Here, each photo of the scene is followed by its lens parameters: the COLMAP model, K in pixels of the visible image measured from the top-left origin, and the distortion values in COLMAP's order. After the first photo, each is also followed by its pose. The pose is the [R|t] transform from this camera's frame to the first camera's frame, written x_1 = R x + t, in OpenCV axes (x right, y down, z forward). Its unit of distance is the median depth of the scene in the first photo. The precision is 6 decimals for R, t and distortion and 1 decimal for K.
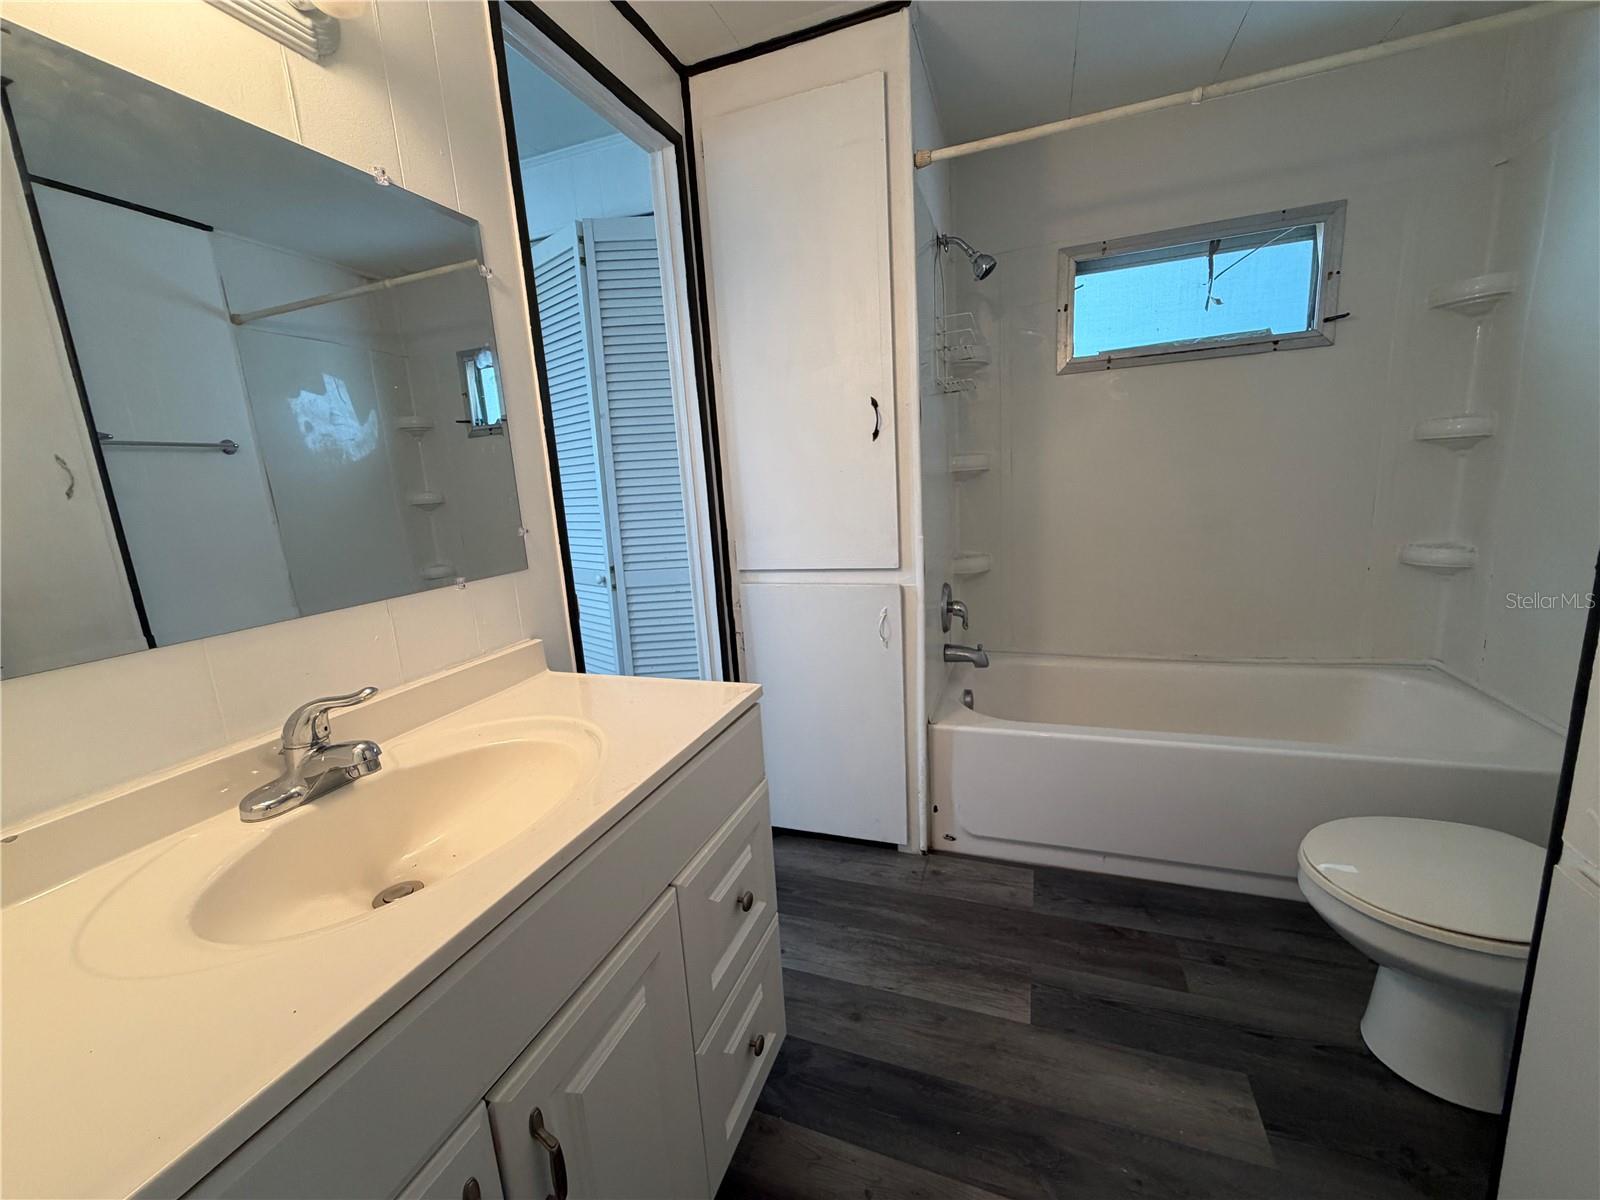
lens RADIAL K [[640.7, 0, 794.0], [0, 640.7, 603.2], [0, 0, 1]] dist [-0.001469, 0.000295]
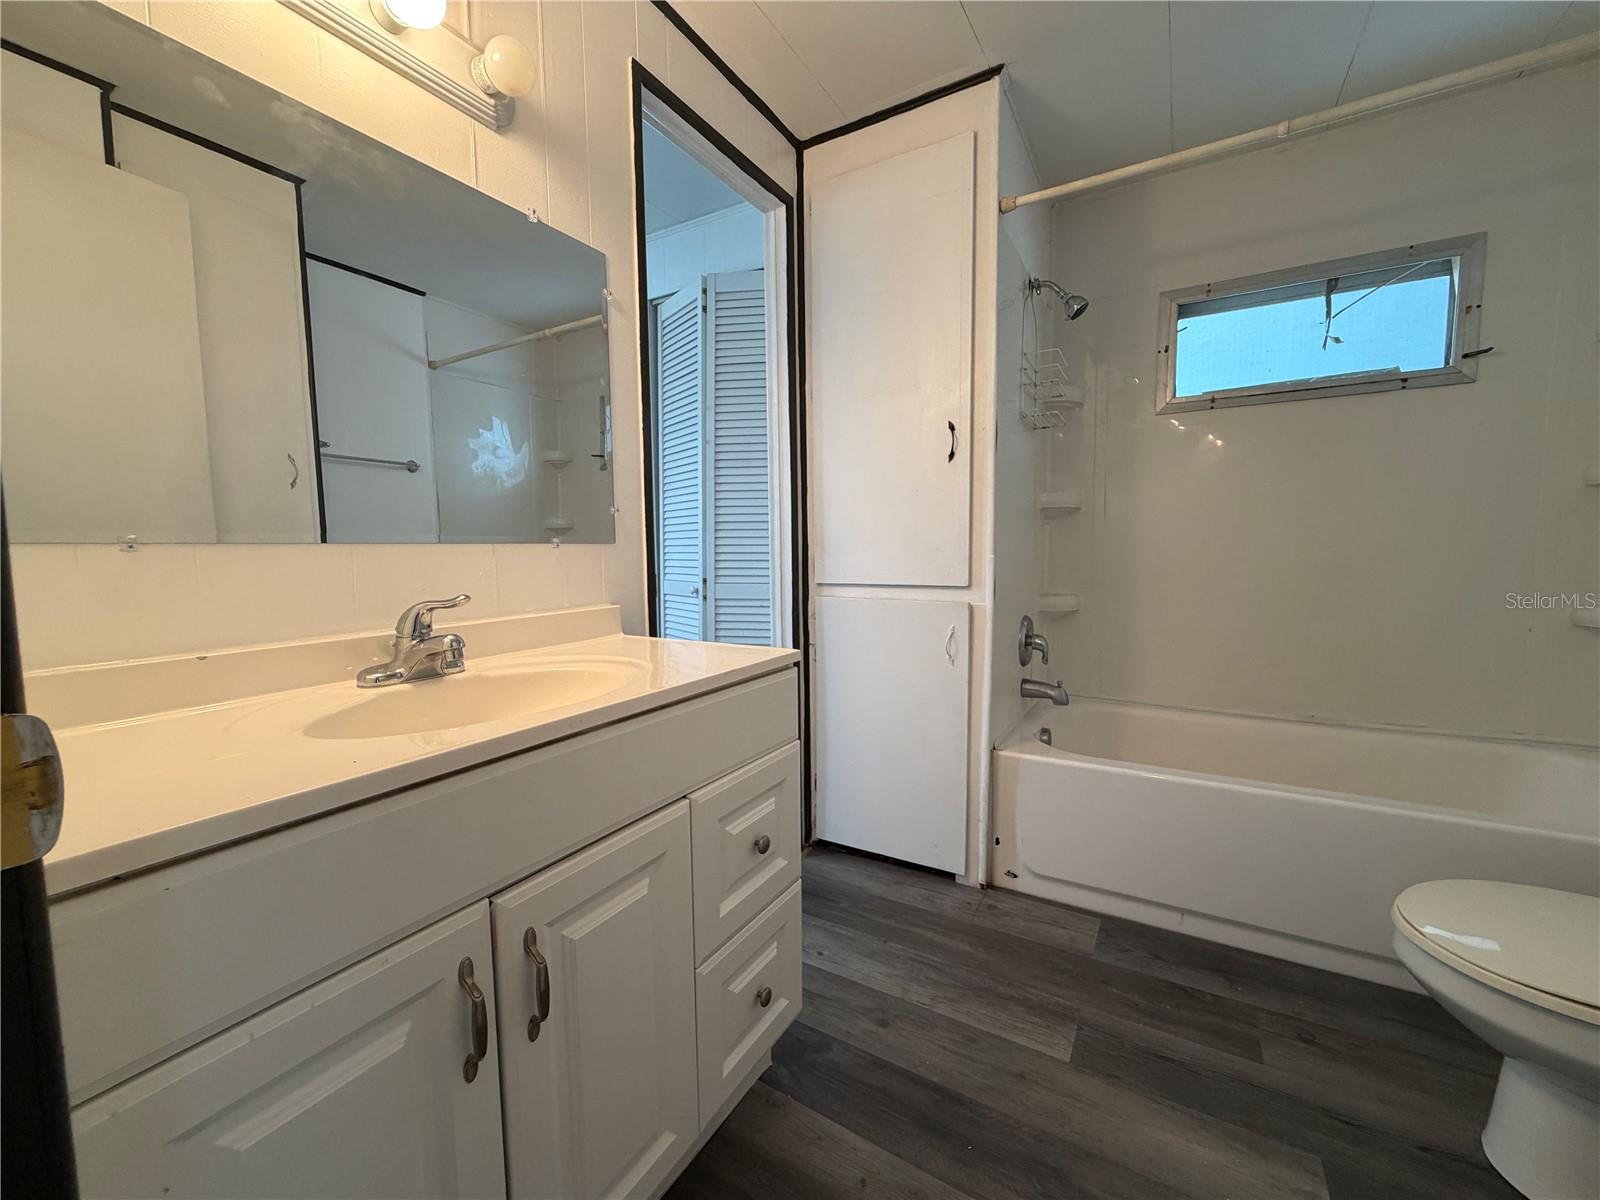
lens RADIAL K [[640.7, 0, 793.1], [0, 640.7, 602.5], [0, 0, 1]] dist [-0.001469, 0.000295]
pose [[0.981346, 0.067026, -0.180186, 0.080040], [-0.085213, 0.991808, -0.095158, 0.096164], [0.172332, 0.108737, 0.979019, -0.040622]]
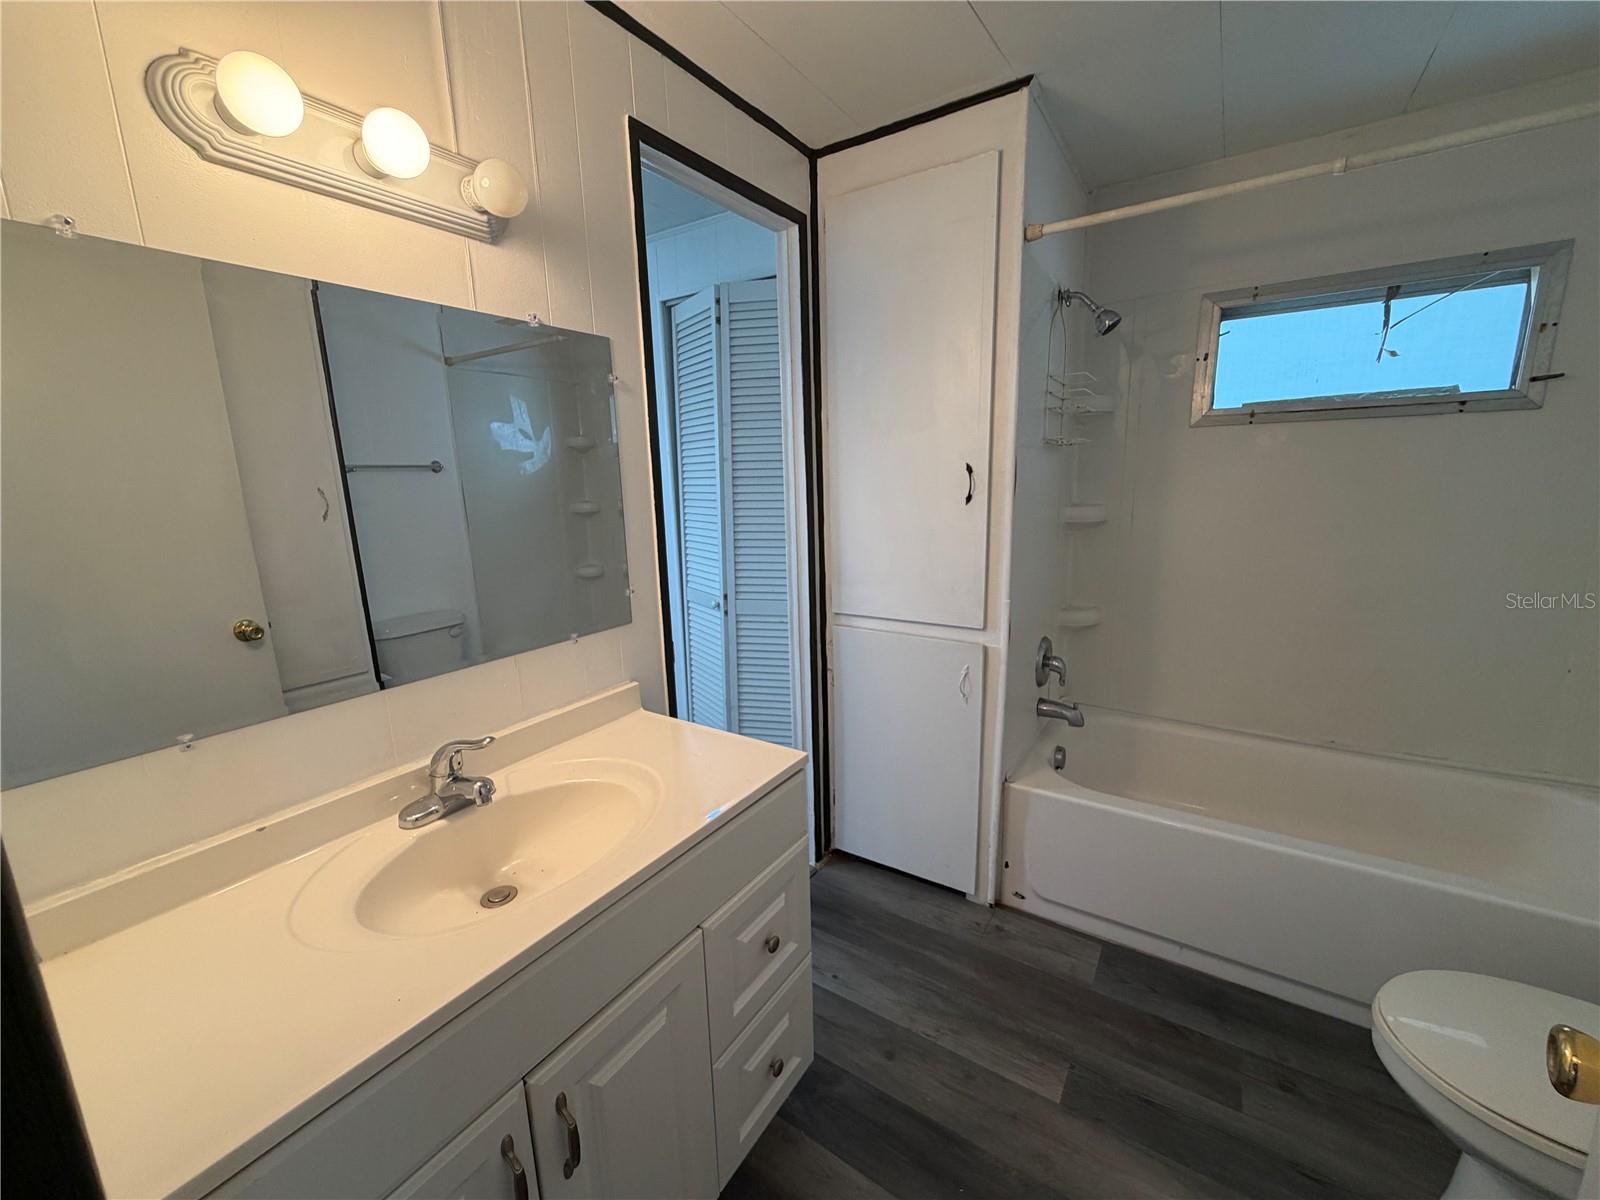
lens RADIAL K [[640.7, 0, 793.0], [0, 640.7, 603.4], [0, 0, 1]] dist [-0.001469, 0.000295]
pose [[0.972349, 0.081322, -0.218917, 0.094294], [-0.077967, 0.996669, 0.023936, -0.101561], [0.220134, -0.006206, 0.975450, -0.064236]]
